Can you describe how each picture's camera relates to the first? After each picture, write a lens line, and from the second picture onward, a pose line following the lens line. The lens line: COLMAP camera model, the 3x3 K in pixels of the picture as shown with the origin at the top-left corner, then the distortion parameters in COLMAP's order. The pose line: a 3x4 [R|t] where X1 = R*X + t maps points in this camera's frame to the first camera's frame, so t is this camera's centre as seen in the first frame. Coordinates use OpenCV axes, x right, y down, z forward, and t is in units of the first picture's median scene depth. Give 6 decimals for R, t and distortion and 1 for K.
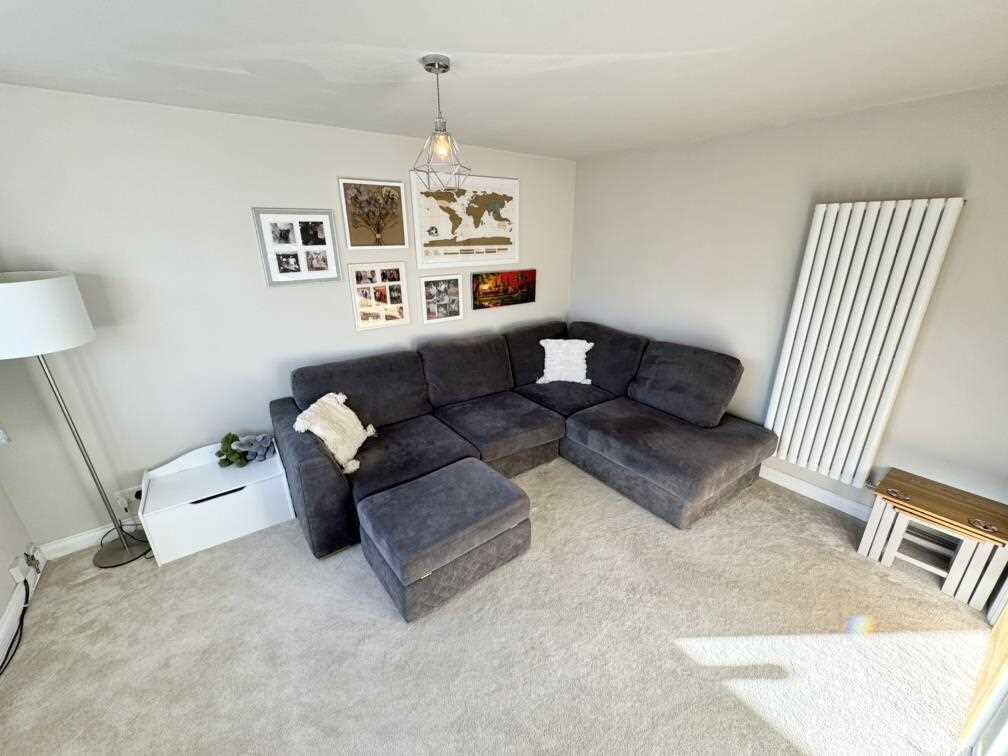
lens RADIAL K [[402.4, 0, 507.0], [0, 402.4, 379.2], [0, 0, 1]] dist [-0.002199, -0.000201]
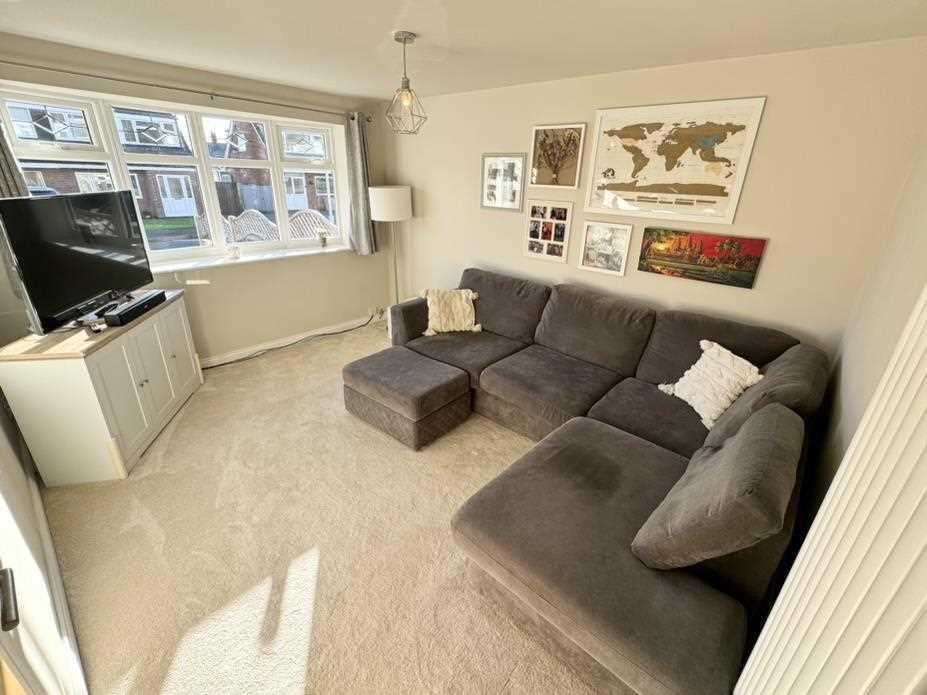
lens RADIAL K [[399.0, 0, 468.0], [0, 399.0, 342.5], [0, 0, 1]] dist [0.003914, 0.000362]
pose [[0.224107, 0.387039, -0.894414, 0.707367], [-0.369997, 0.882834, 0.289320, -0.164913], [0.901598, 0.266092, 0.341053, 0.482333]]
